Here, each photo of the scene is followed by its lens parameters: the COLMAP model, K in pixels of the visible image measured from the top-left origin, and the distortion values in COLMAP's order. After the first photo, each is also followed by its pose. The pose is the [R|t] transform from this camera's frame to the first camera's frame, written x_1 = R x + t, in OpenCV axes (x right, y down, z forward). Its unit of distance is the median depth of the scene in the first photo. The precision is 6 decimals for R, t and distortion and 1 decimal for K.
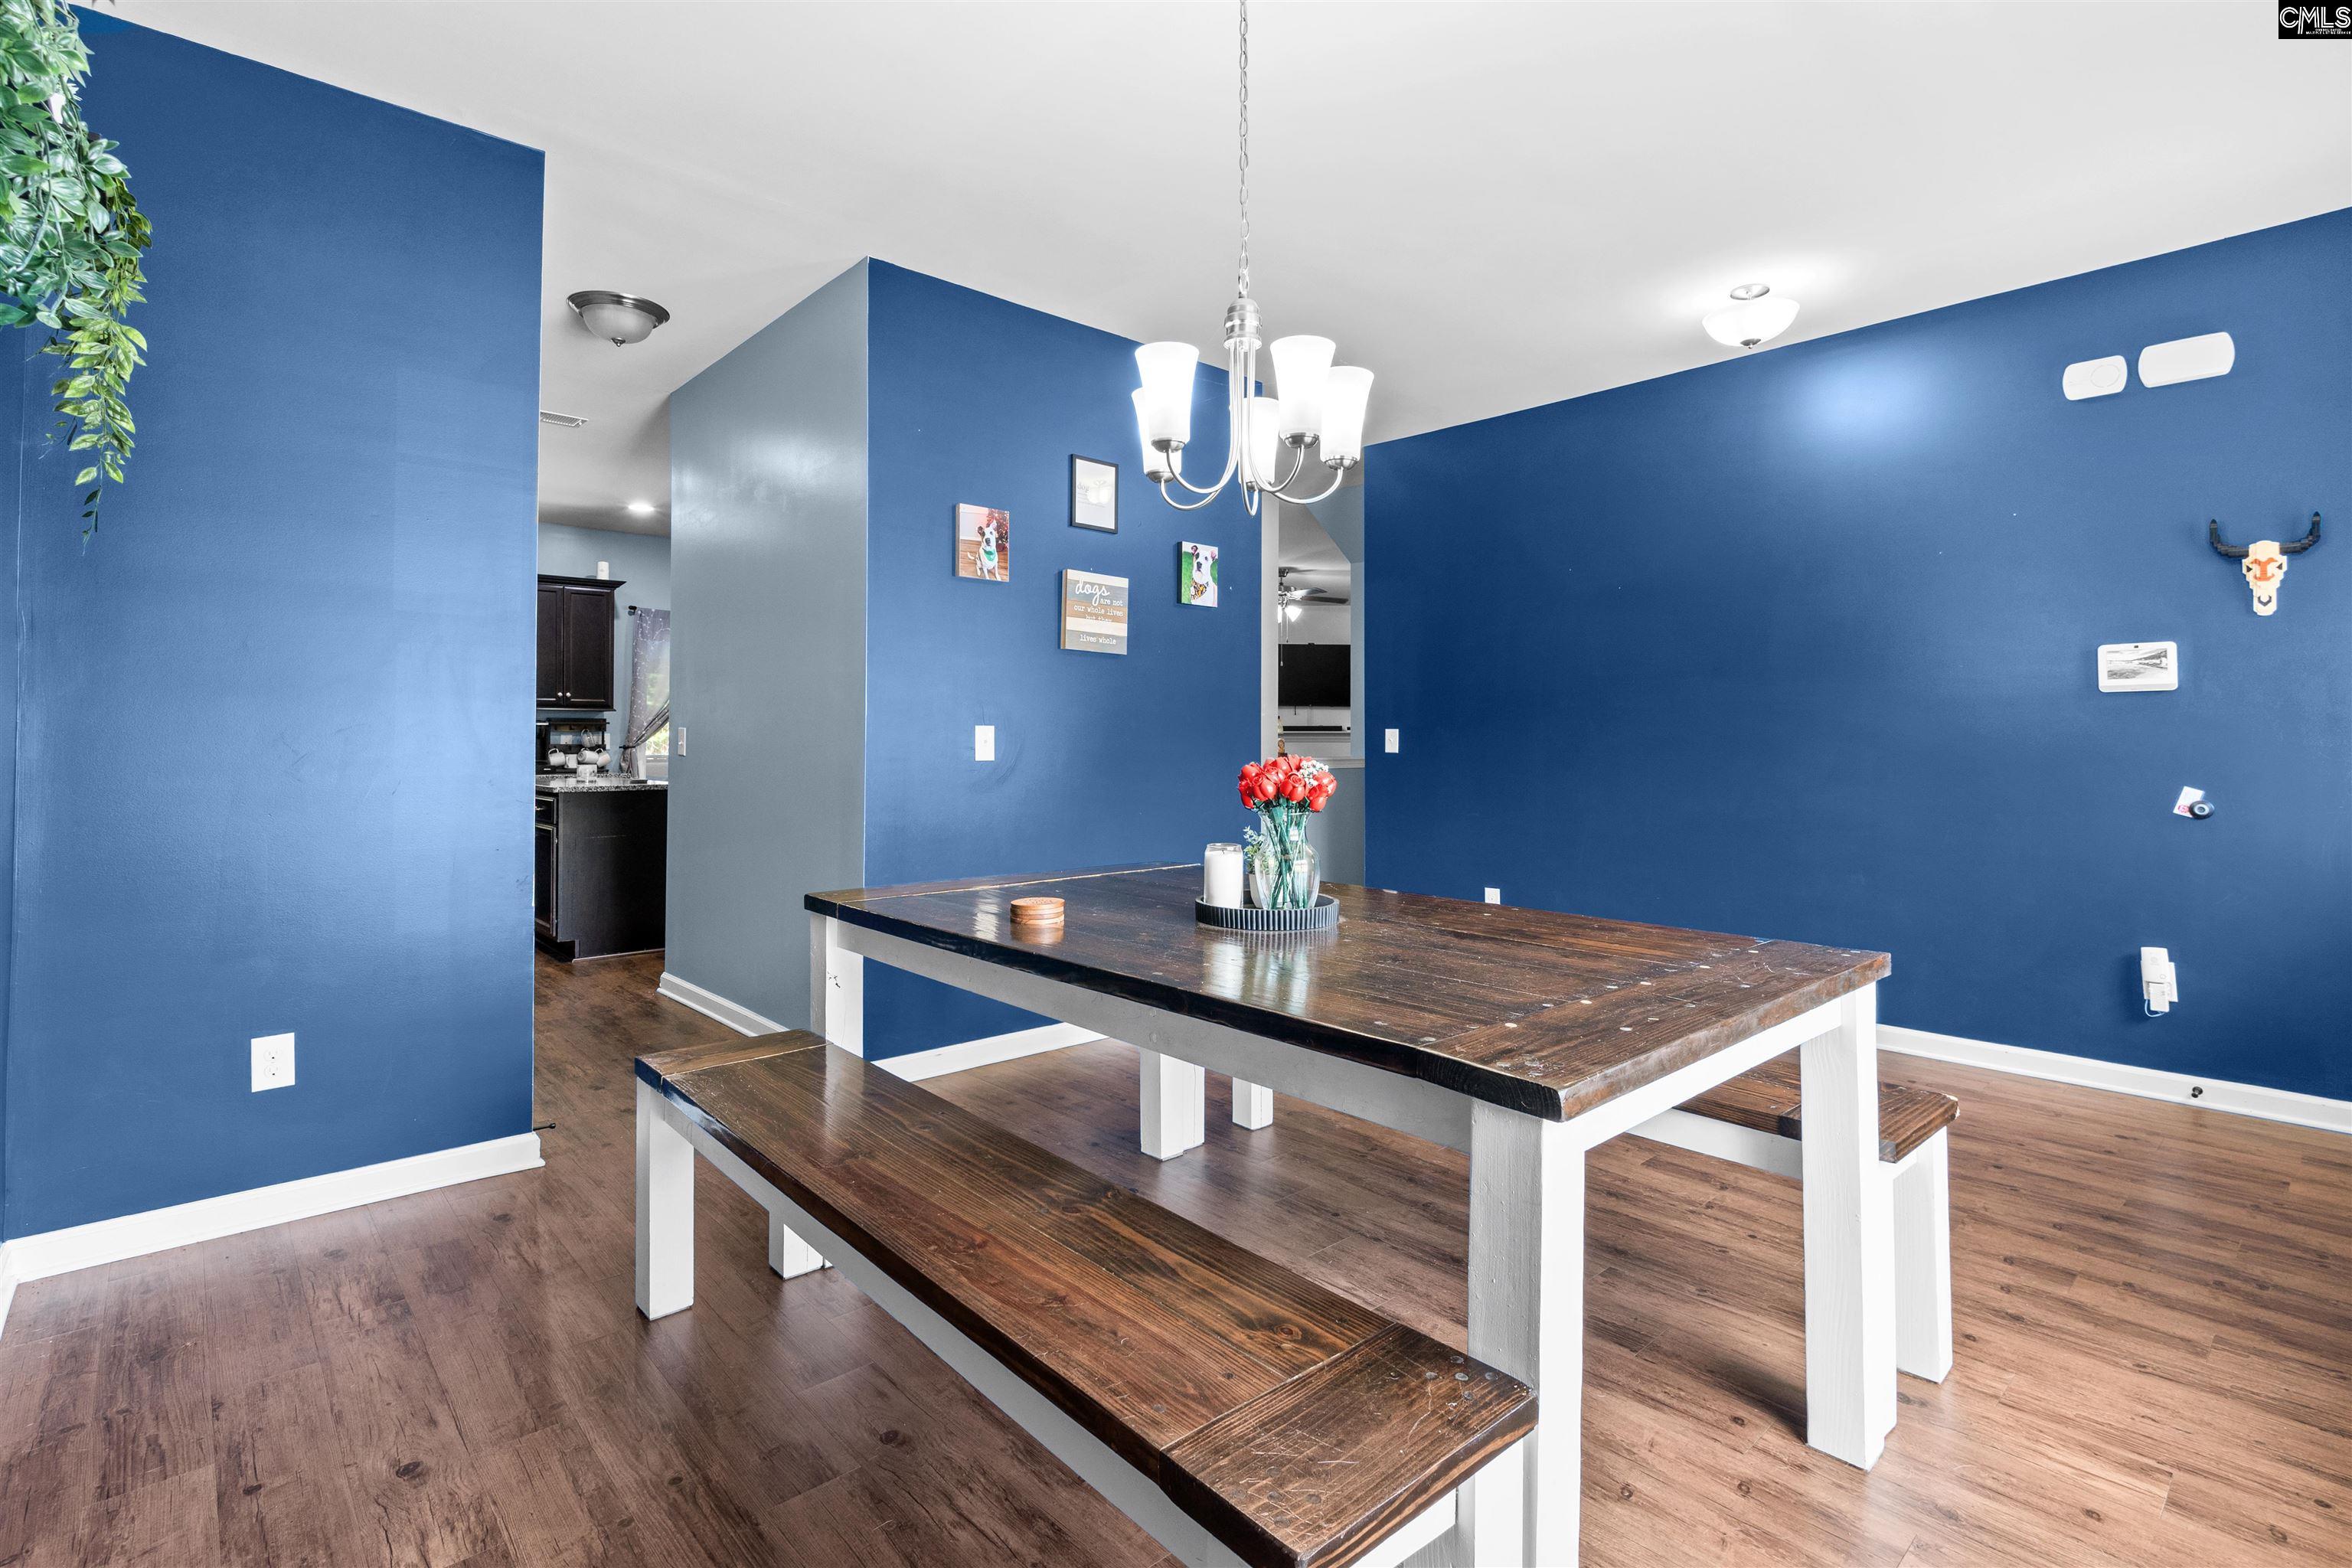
lens RADIAL K [[1109.1, 0, 1164.6], [0, 1109.1, 717.7], [0, 0, 1]] dist [-0.000150, 0.000434]
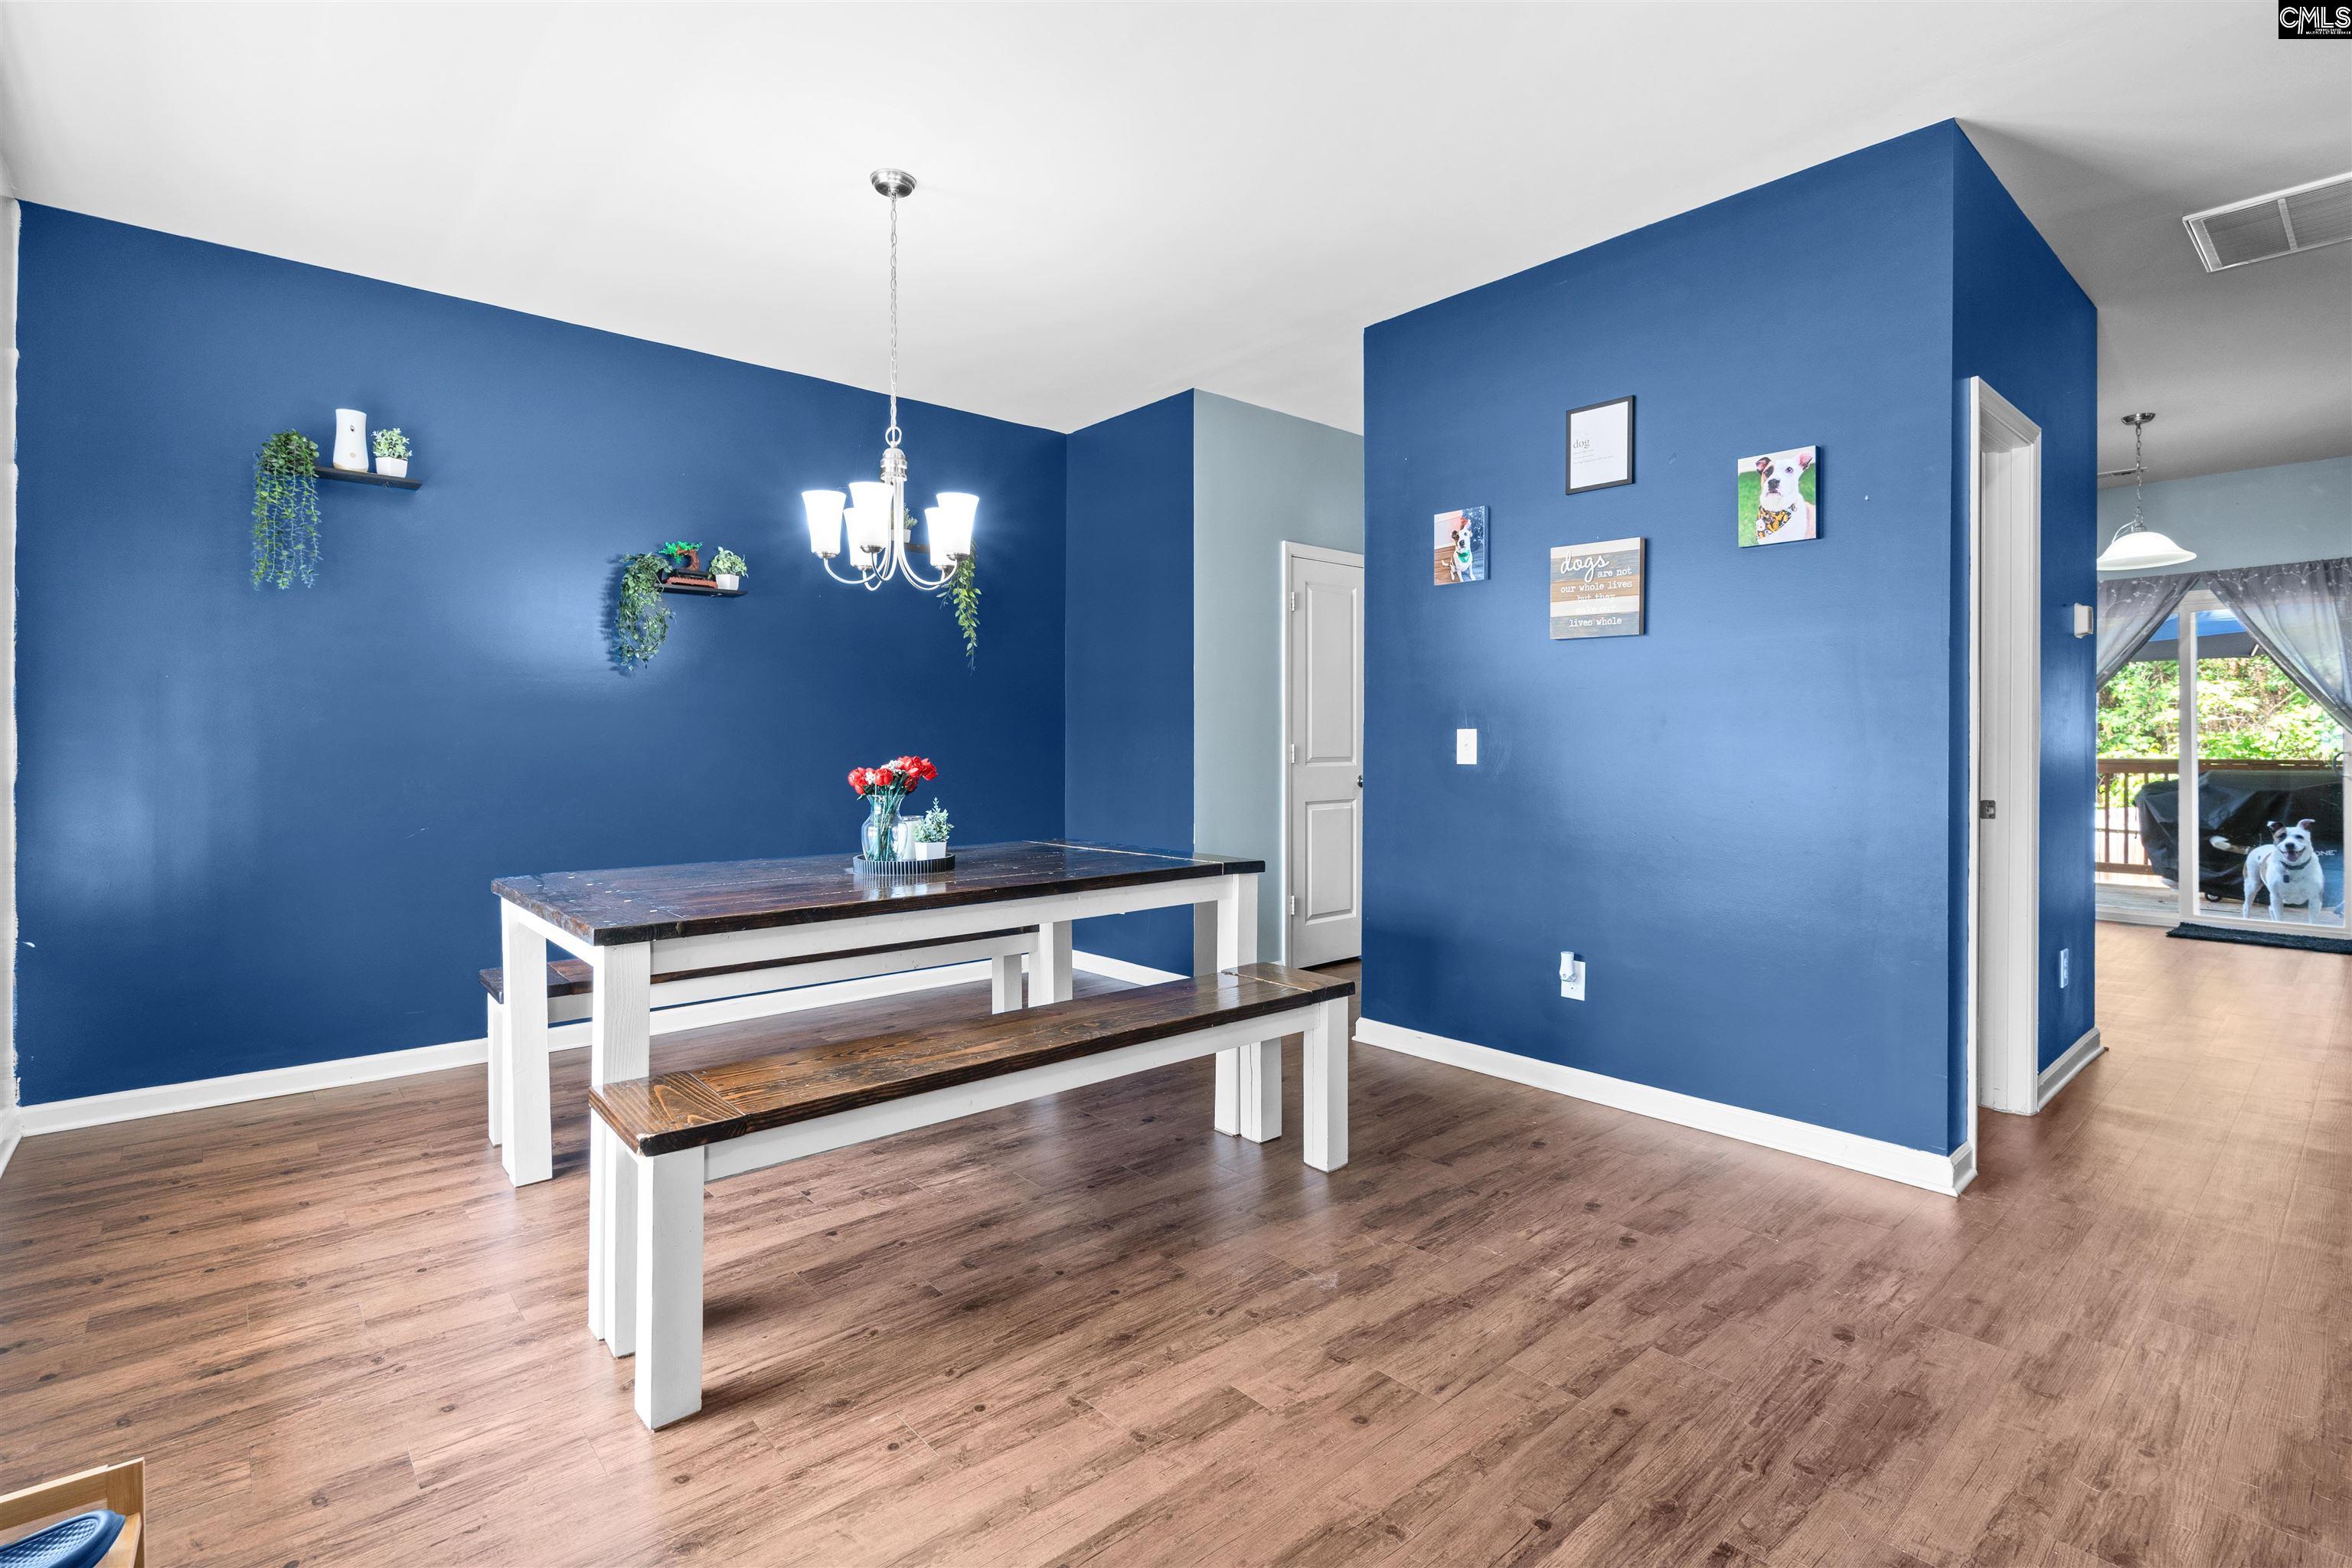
lens RADIAL K [[1096.7, 0, 1171.4], [0, 1096.7, 740.4], [0, 0, 1]] dist [-0.001865, -0.000447]
pose [[-0.015418, -0.001730, -0.999880, 0.819943], [0.024004, 0.999710, -0.002100, 0.013221], [0.999593, -0.024033, -0.015372, 0.743508]]
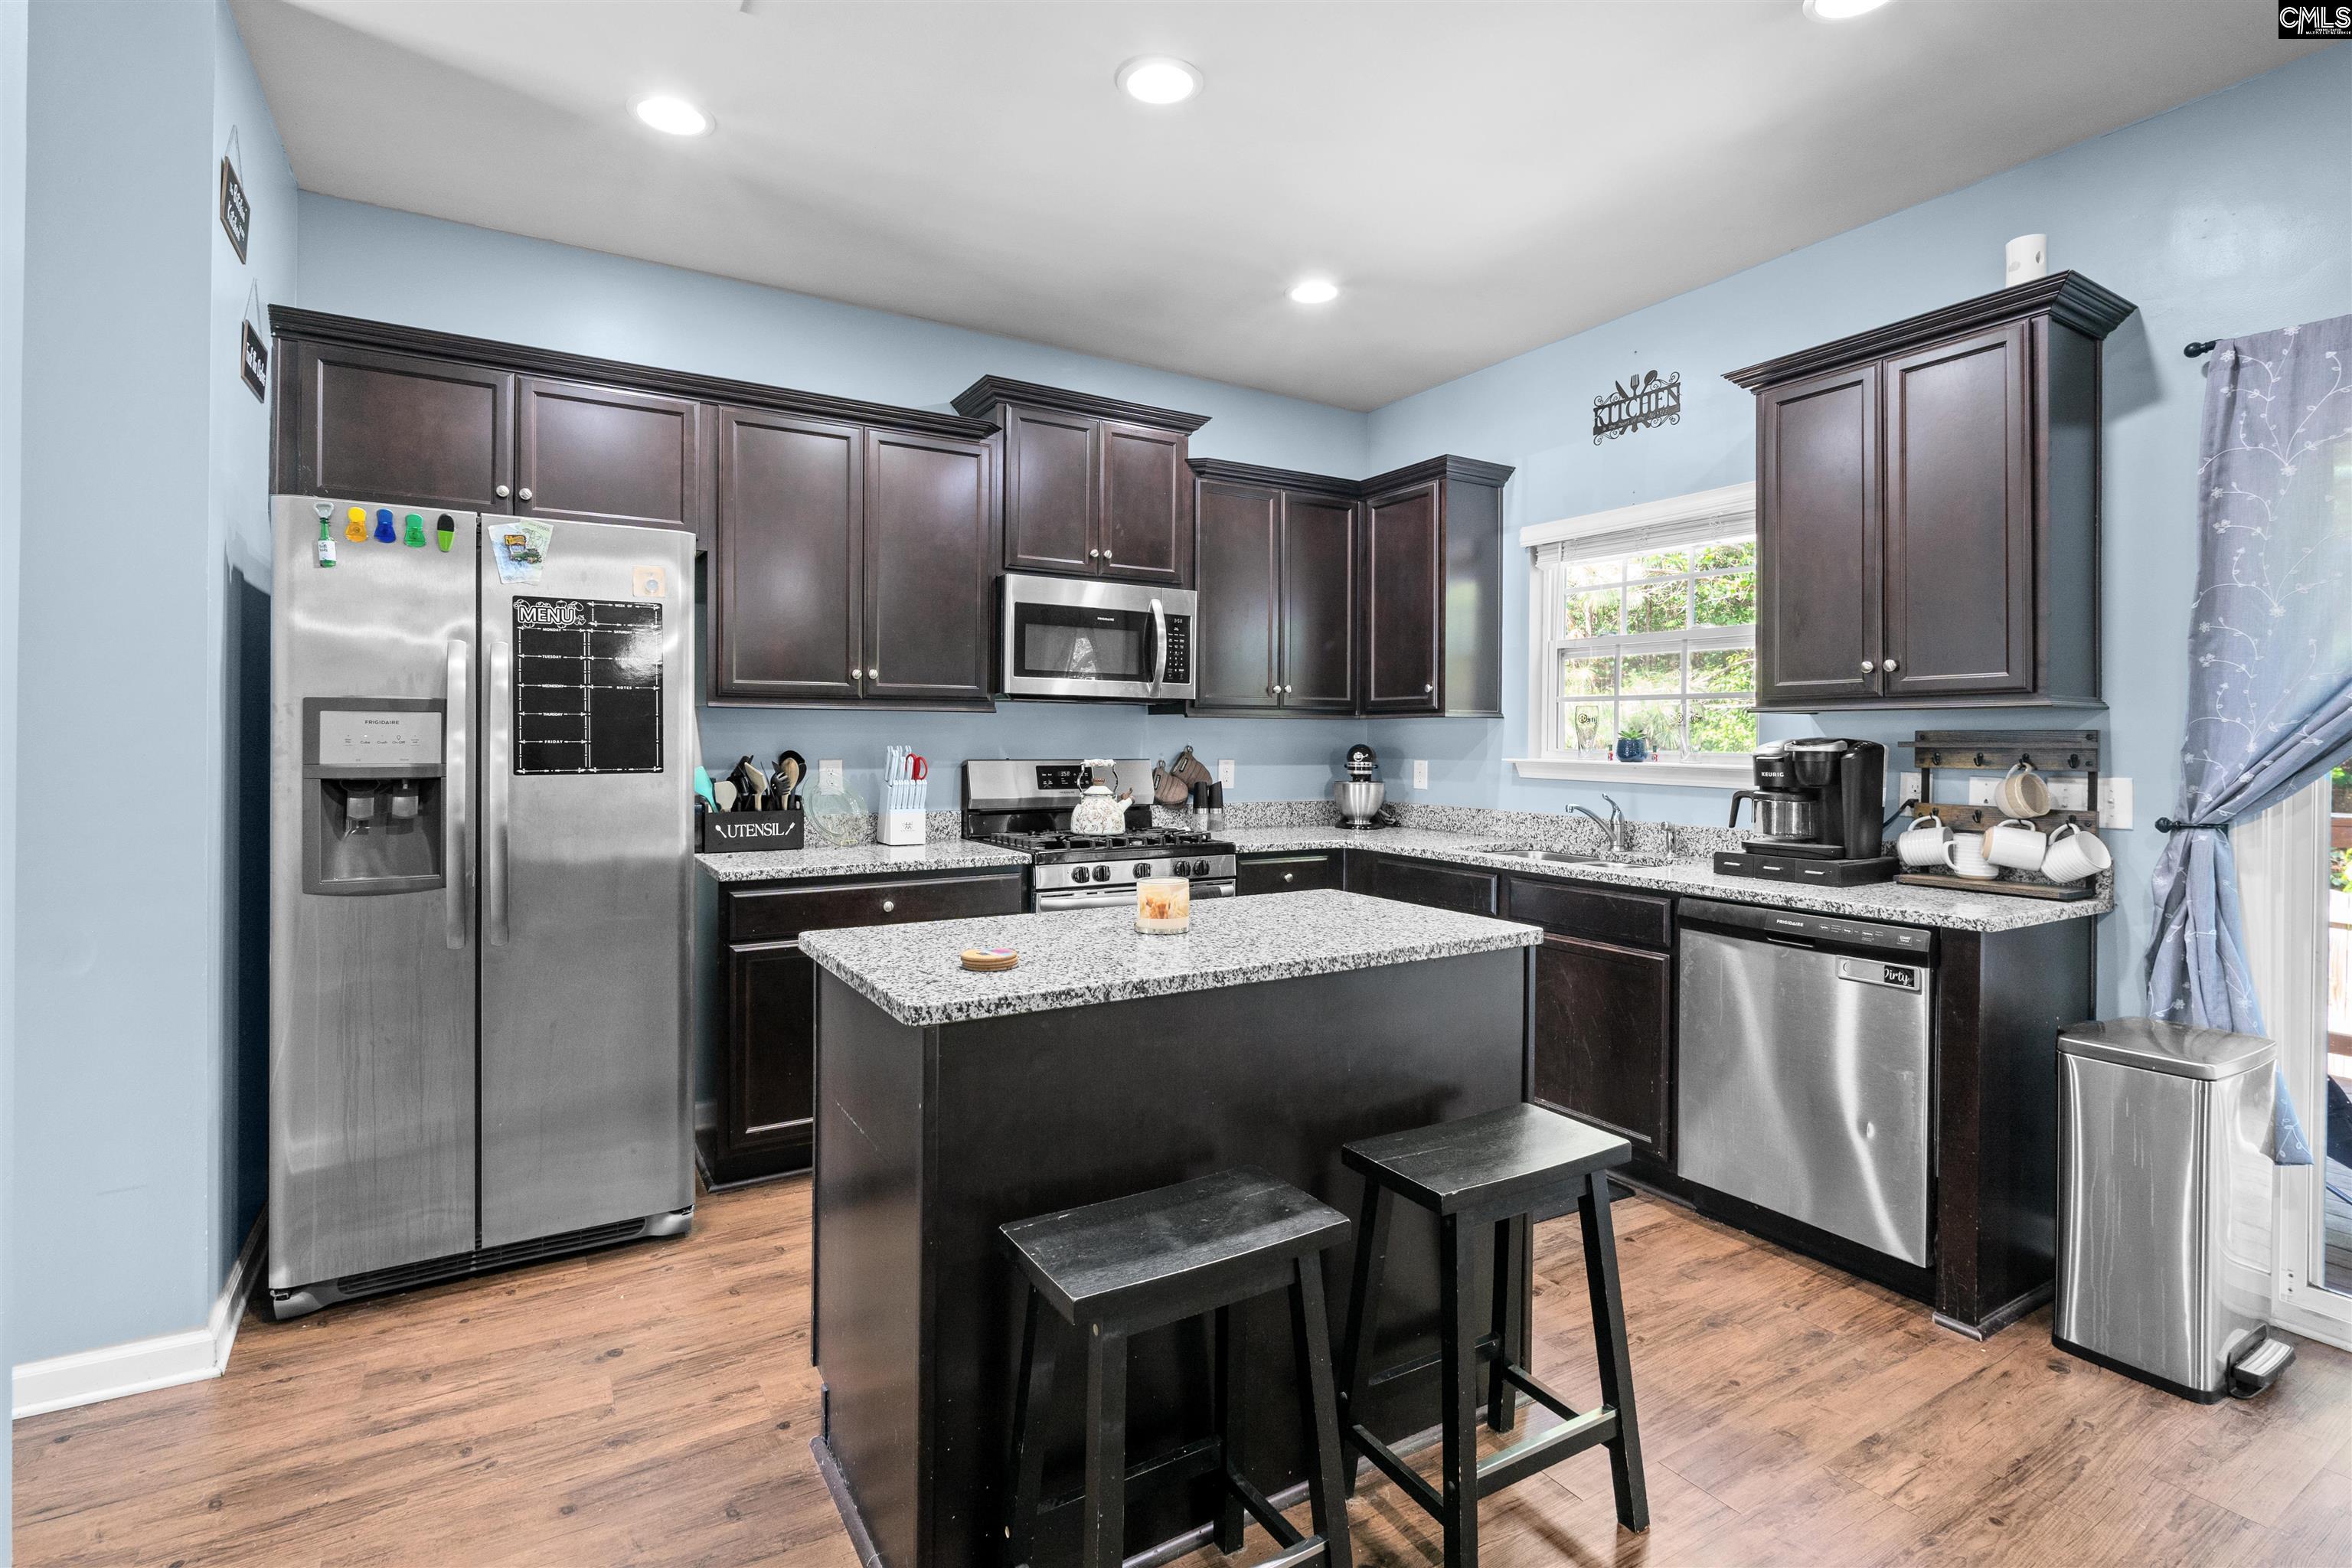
lens RADIAL K [[1090.0, 0, 1160.0], [0, 1090.0, 762.4], [0, 0, 1]] dist [-0.003824, -0.000692]
pose [[-0.193222, 0.014428, -0.981049, -0.309503], [0.012412, 0.999848, 0.012260, 0.005297], [0.981076, -0.009808, -0.193372, 1.667792]]
